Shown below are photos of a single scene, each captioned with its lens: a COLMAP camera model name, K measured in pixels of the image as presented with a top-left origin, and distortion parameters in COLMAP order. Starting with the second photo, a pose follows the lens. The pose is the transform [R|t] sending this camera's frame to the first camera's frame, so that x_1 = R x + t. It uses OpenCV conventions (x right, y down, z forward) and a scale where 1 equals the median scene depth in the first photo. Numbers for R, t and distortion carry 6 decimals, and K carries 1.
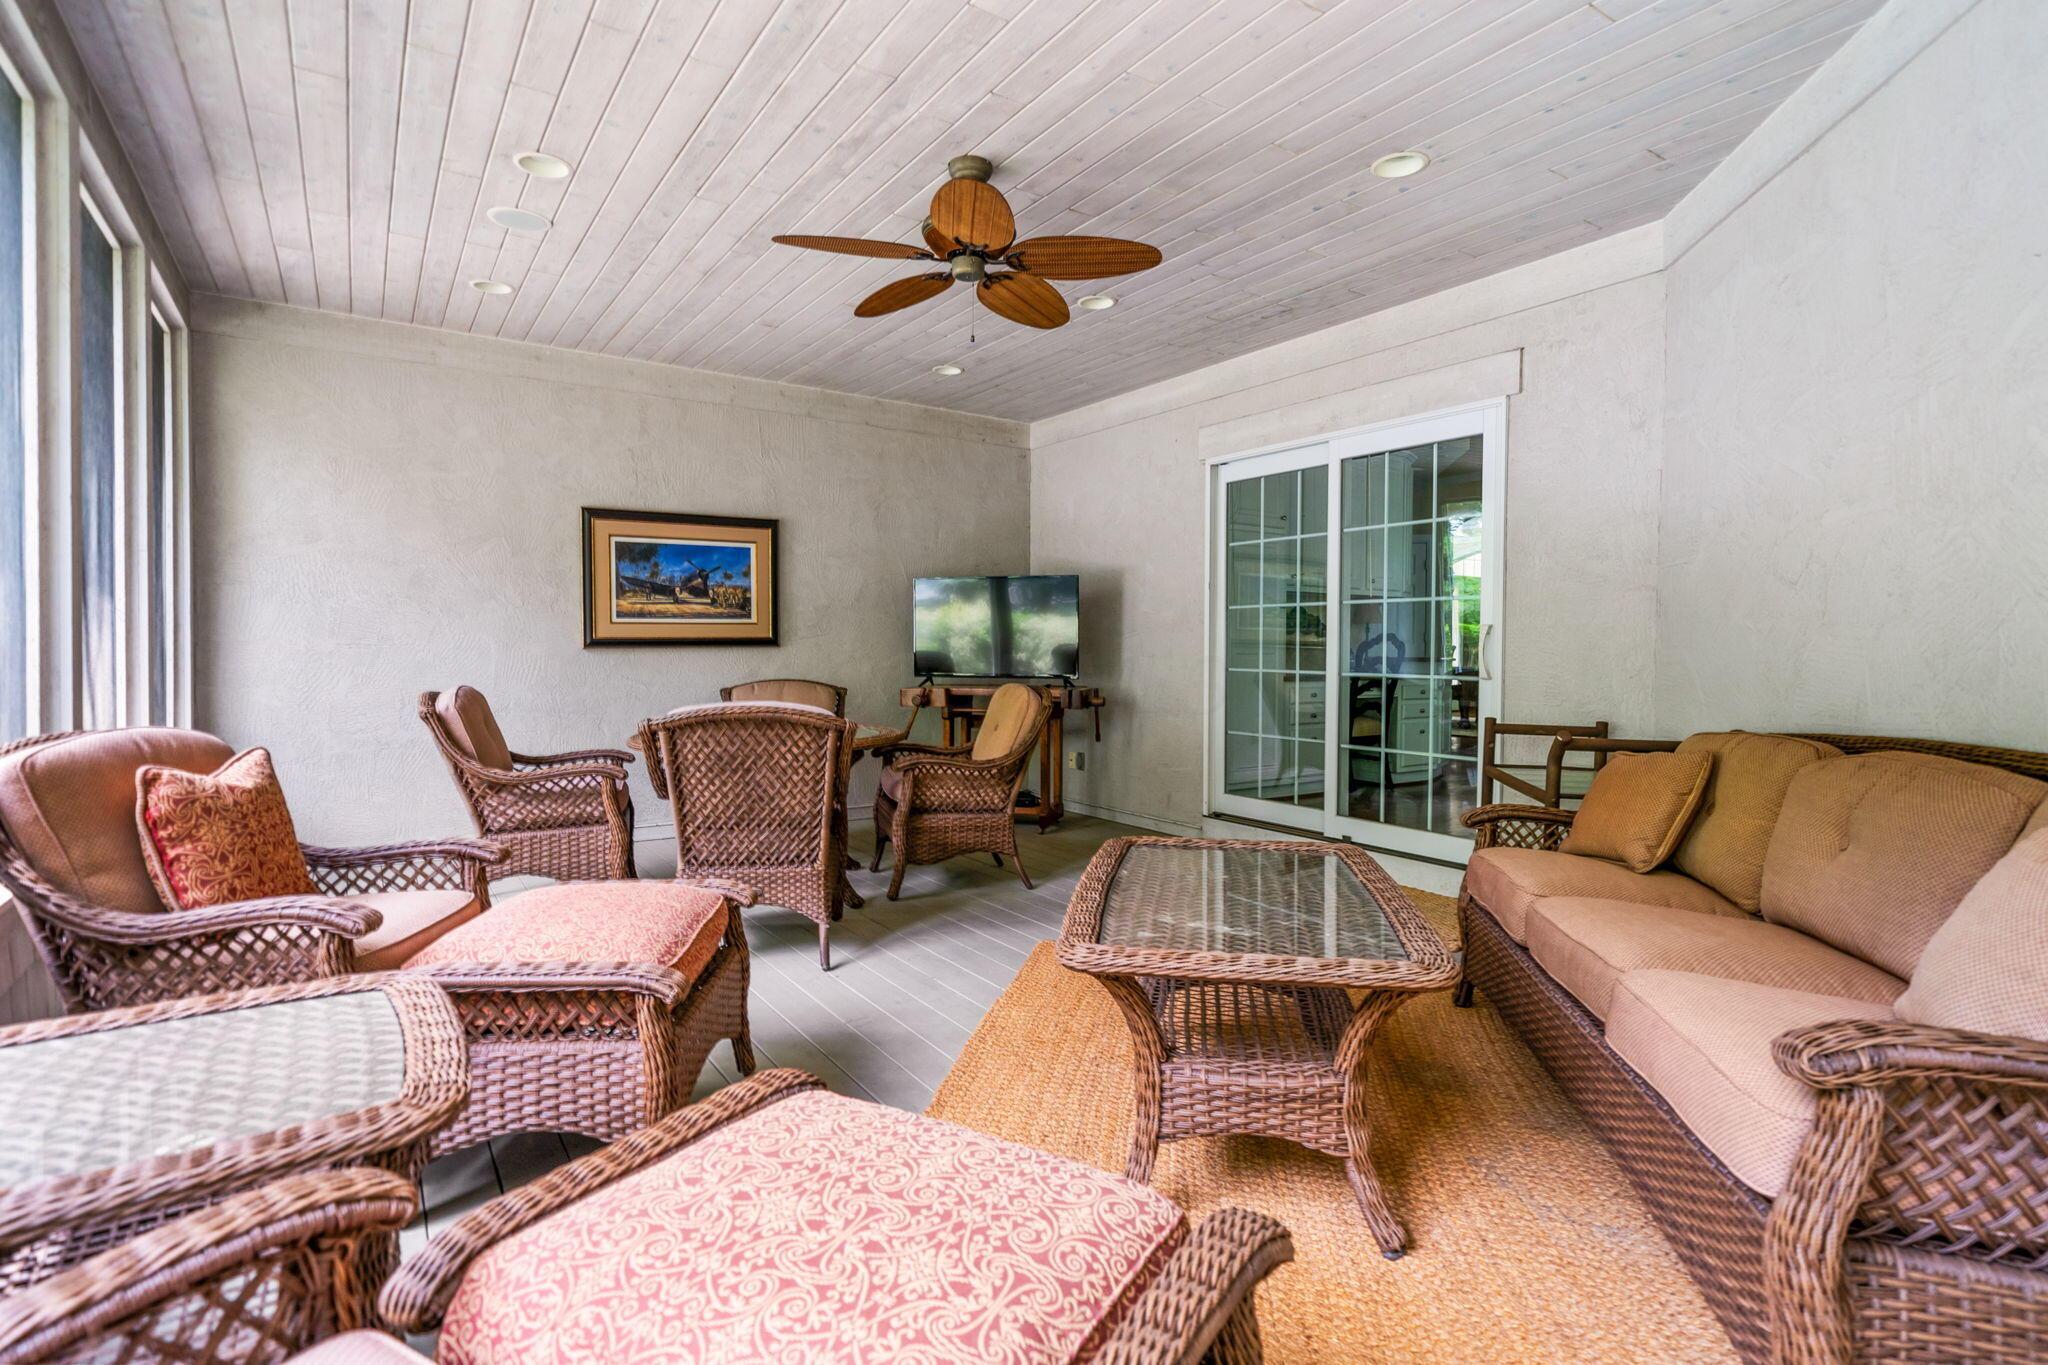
lens RADIAL K [[999.7, 0, 1027.4], [0, 999.7, 639.7], [0, 0, 1]] dist [0.000842, 0.000009]
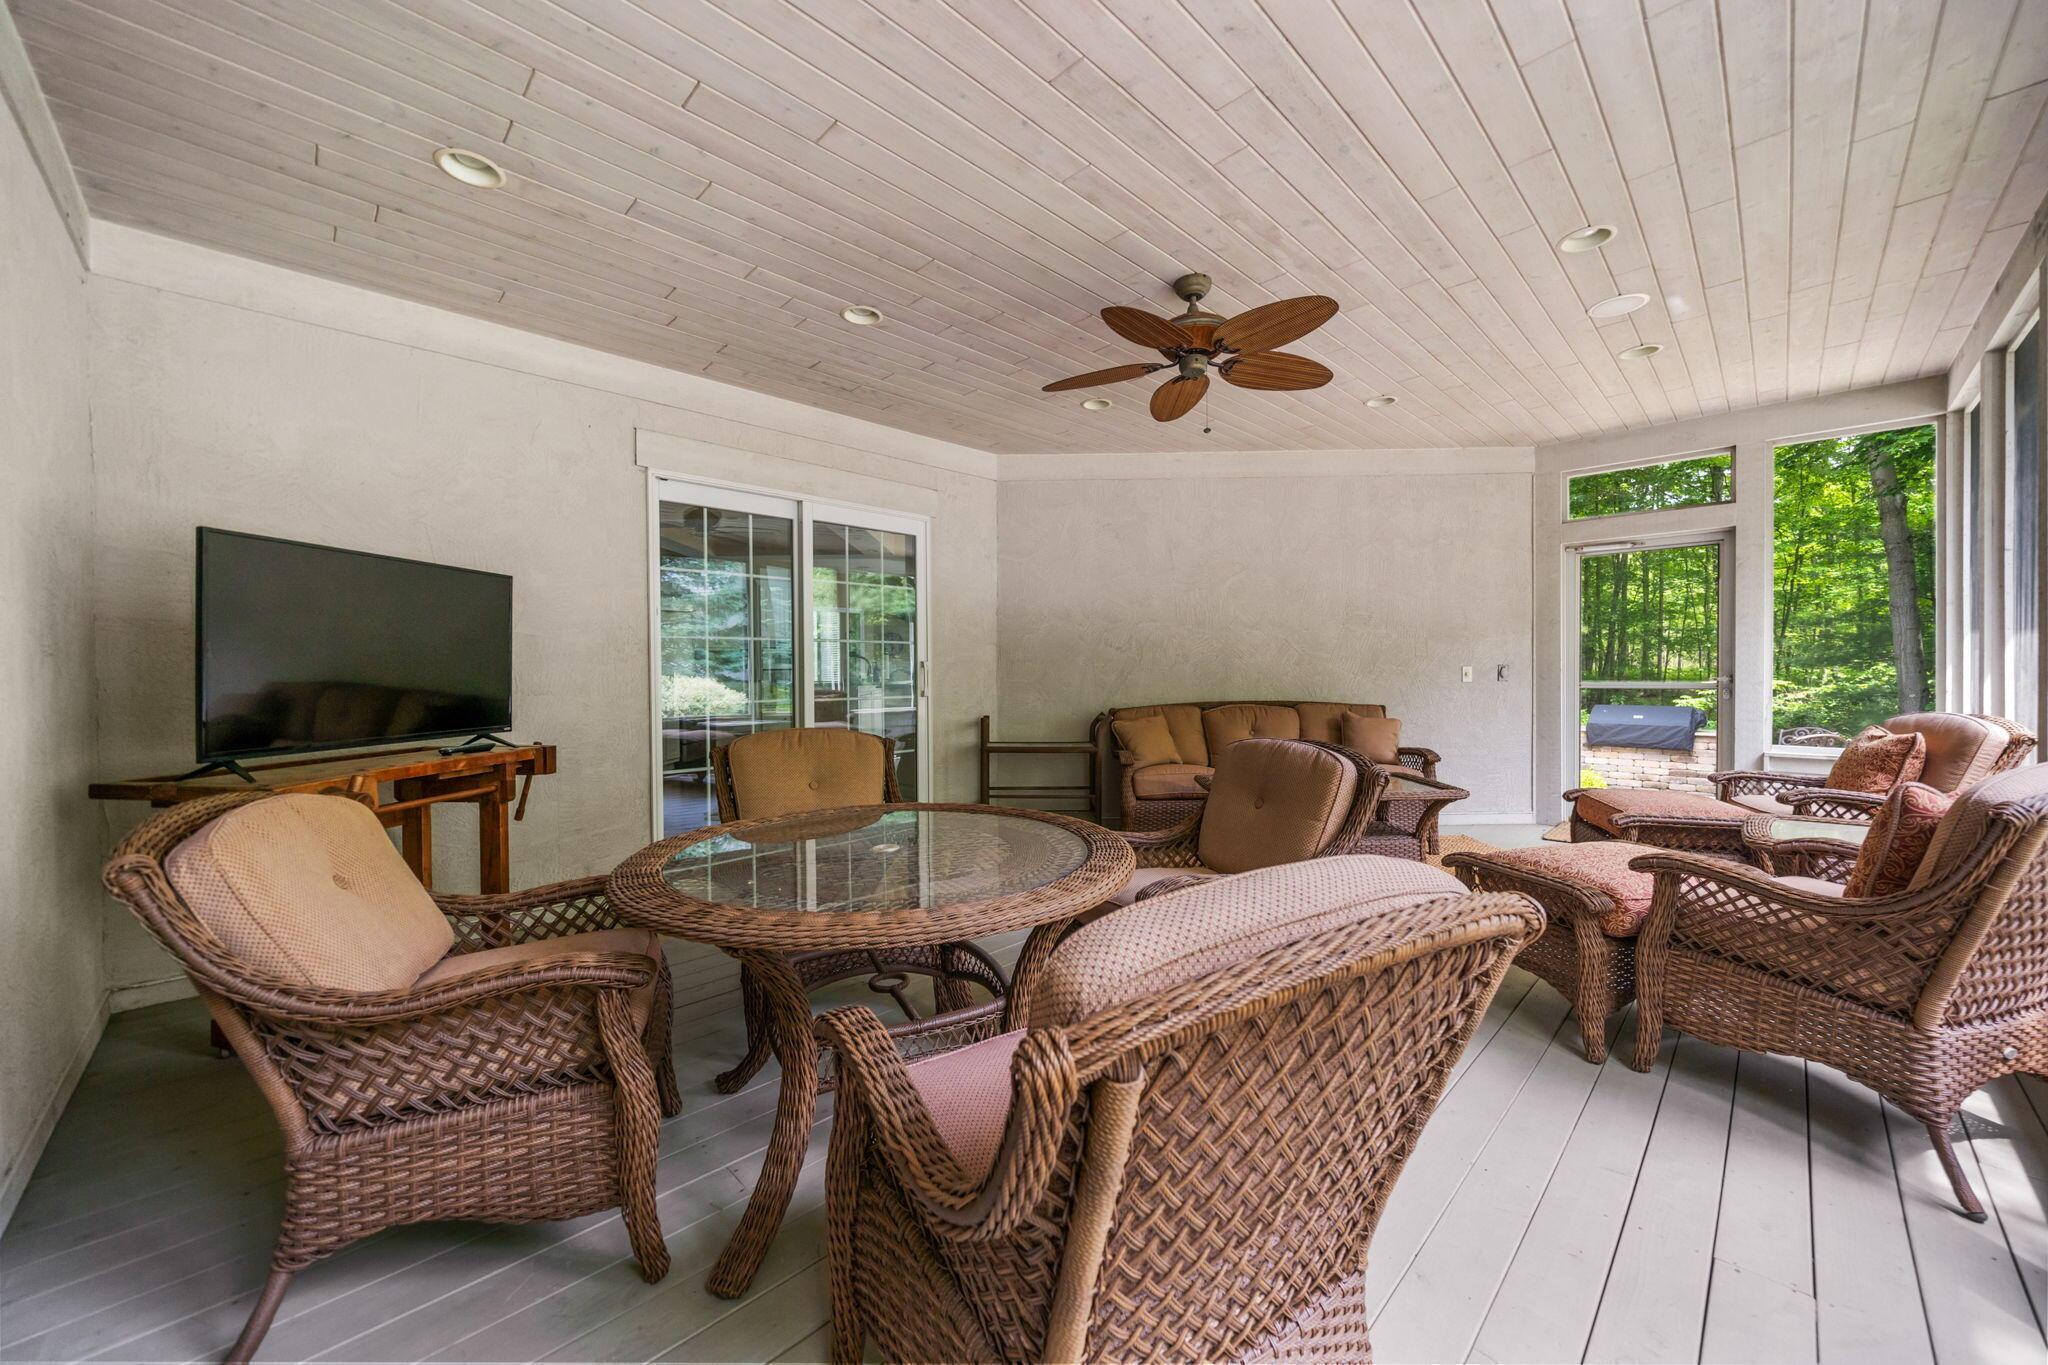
lens RADIAL K [[743.0, 0, 1025.4], [0, 743.0, 673.9], [0, 0, 1]] dist [-0.002897, -0.000206]
pose [[-0.177464, -0.007523, 0.984098, -0.599348], [0.003175, 0.999961, 0.008216, -0.003113], [-0.984122, 0.004583, -0.177434, 0.895336]]
